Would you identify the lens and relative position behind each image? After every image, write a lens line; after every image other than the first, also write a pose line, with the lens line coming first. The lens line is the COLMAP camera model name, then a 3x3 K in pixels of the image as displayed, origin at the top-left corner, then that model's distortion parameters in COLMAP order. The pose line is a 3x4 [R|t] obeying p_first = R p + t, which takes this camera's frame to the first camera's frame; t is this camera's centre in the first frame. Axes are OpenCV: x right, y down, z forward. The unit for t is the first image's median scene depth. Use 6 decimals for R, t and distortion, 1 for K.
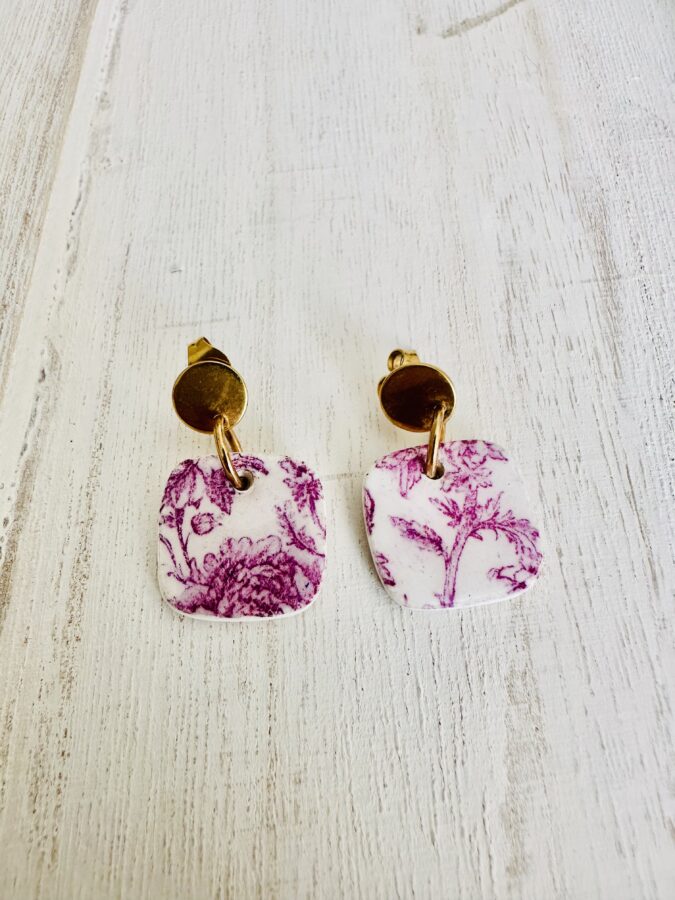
lens RADIAL K [[648.8, 0, 275.0], [0, 648.8, 417.0], [0, 0, 1]] dist [-0.014627, 0.002875]
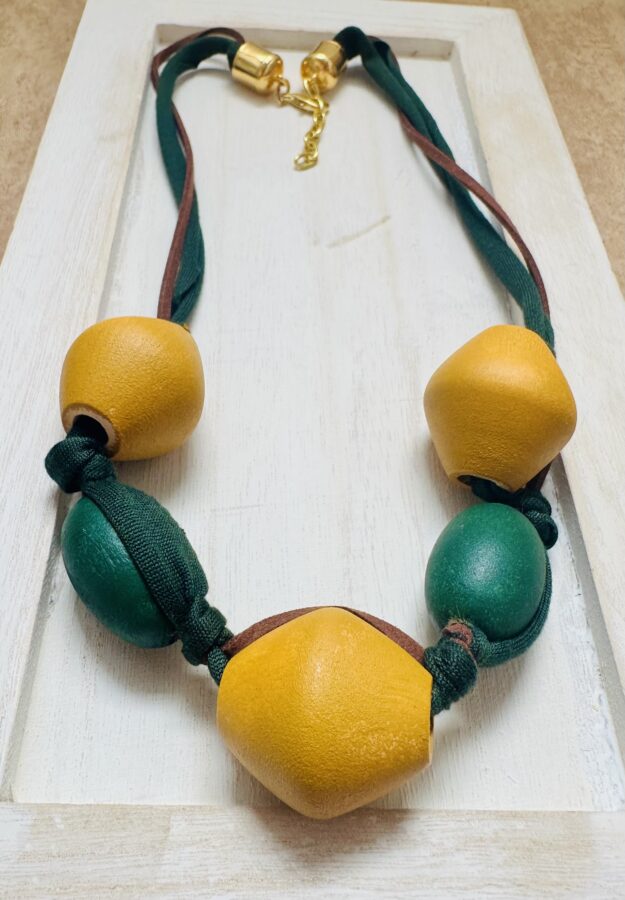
lens RADIAL K [[740.6, 0, 262.8], [0, 740.6, 406.7], [0, 0, 1]] dist [-0.010344, -0.004436]
pose [[0.999273, 0.014060, 0.035445, 0.055951], [-0.007384, 0.983294, -0.181875, 0.212692], [-0.037410, 0.181481, 0.982683, -1.163423]]
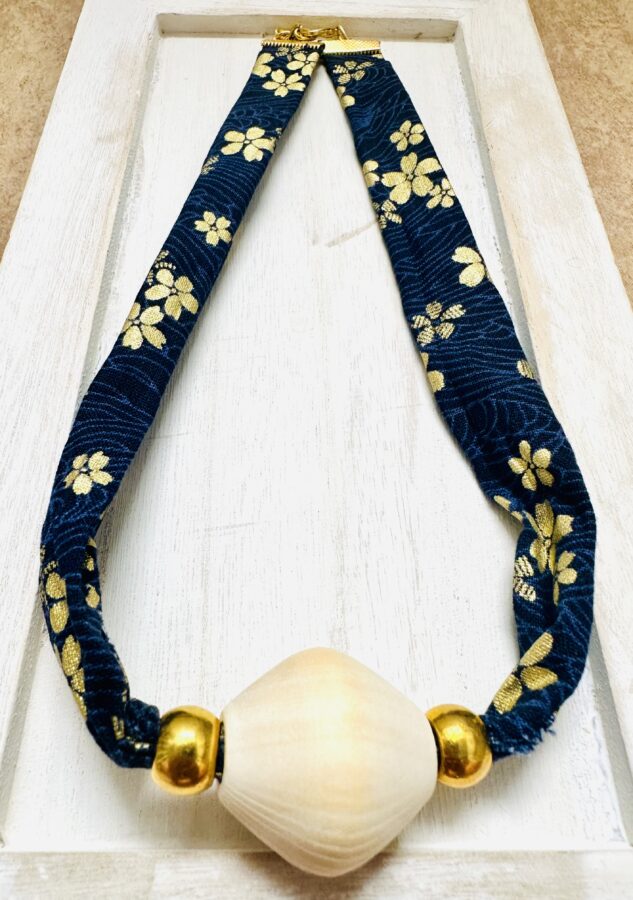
lens RADIAL K [[639.6, 0, 287.2], [0, 639.6, 423.4], [0, 0, 1]] dist [-0.006266, -0.002523]
pose [[0.999823, -0.012219, 0.014326, 0.208349], [0.013352, 0.996554, -0.081865, -0.044517], [-0.013277, 0.082042, 0.996540, -0.858305]]
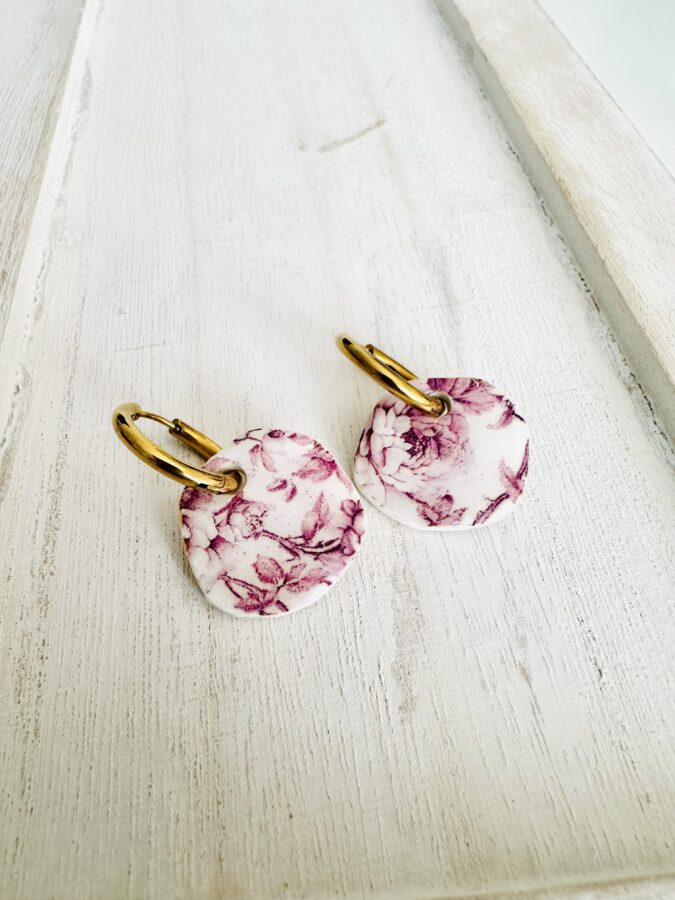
lens RADIAL K [[648.8, 0, 275.0], [0, 648.8, 417.0], [0, 0, 1]] dist [-0.014627, 0.002875]
pose [[0.994115, -0.056307, 0.092543, 0.023419], [0.073328, 0.978594, -0.192291, 0.316886], [-0.079734, 0.197946, 0.976965, -0.307264]]
